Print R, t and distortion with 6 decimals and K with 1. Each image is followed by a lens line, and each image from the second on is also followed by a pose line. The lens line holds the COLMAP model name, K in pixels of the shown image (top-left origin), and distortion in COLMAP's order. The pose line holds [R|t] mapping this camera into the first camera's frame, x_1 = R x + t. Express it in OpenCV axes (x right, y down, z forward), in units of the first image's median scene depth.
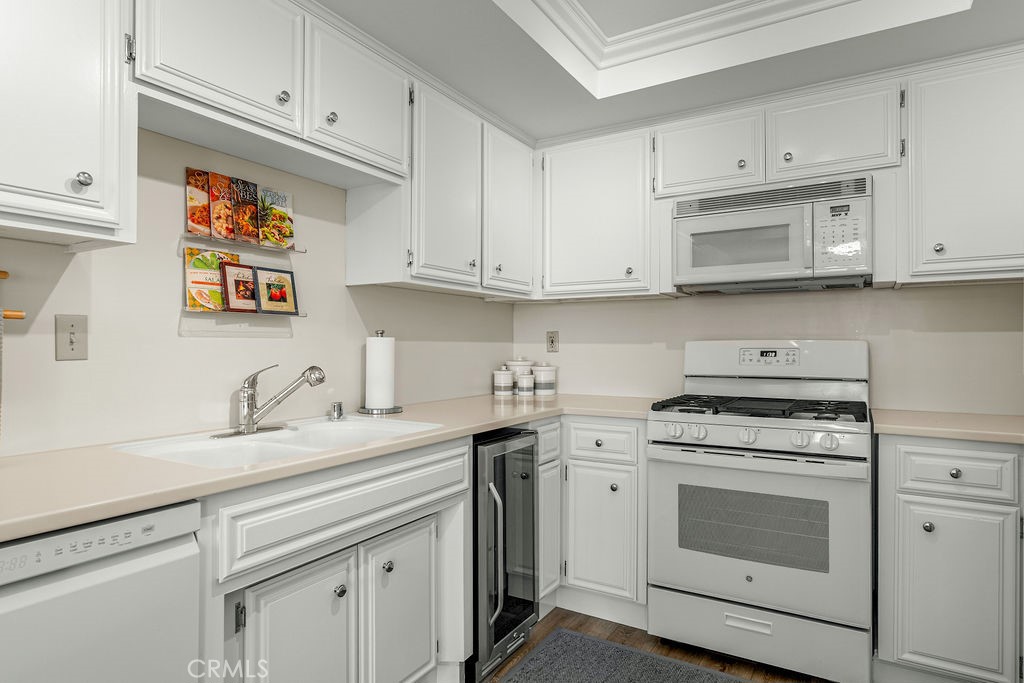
lens RADIAL K [[580.6, 0, 511.2], [0, 580.6, 342.5], [0, 0, 1]] dist [-0.004962, 0.001451]
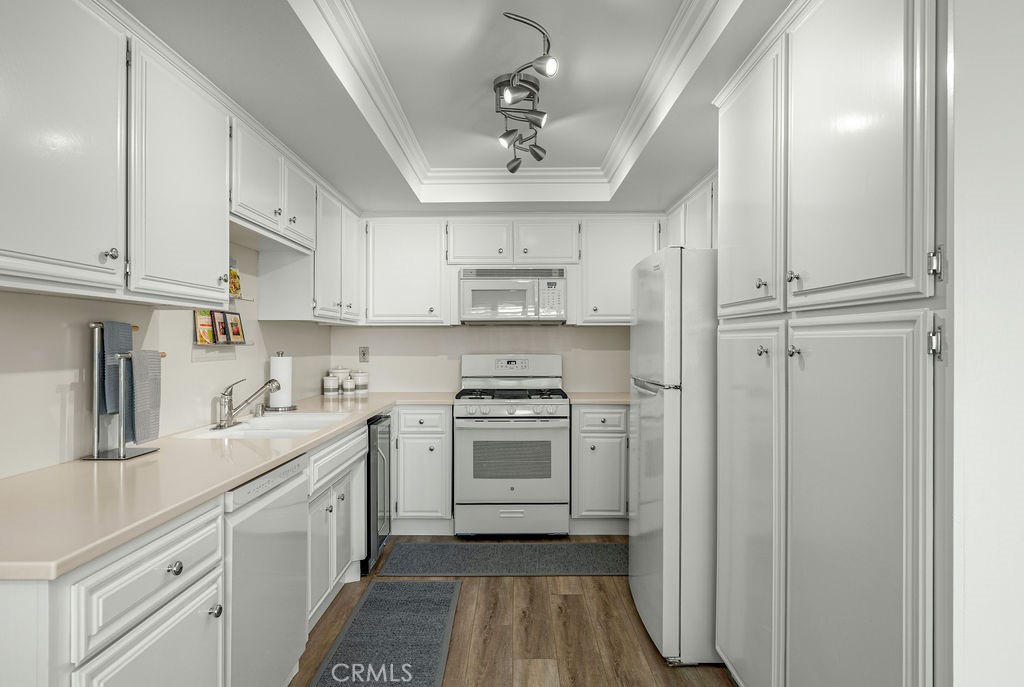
lens RADIAL K [[580.6, 0, 512.2], [0, 580.6, 342.8], [0, 0, 1]] dist [-0.004962, 0.001451]
pose [[0.858605, 0.000004, 0.512638, -0.476518], [-0.002417, 0.999989, 0.004040, -0.051009], [-0.512632, -0.004707, 0.858596, -0.508780]]
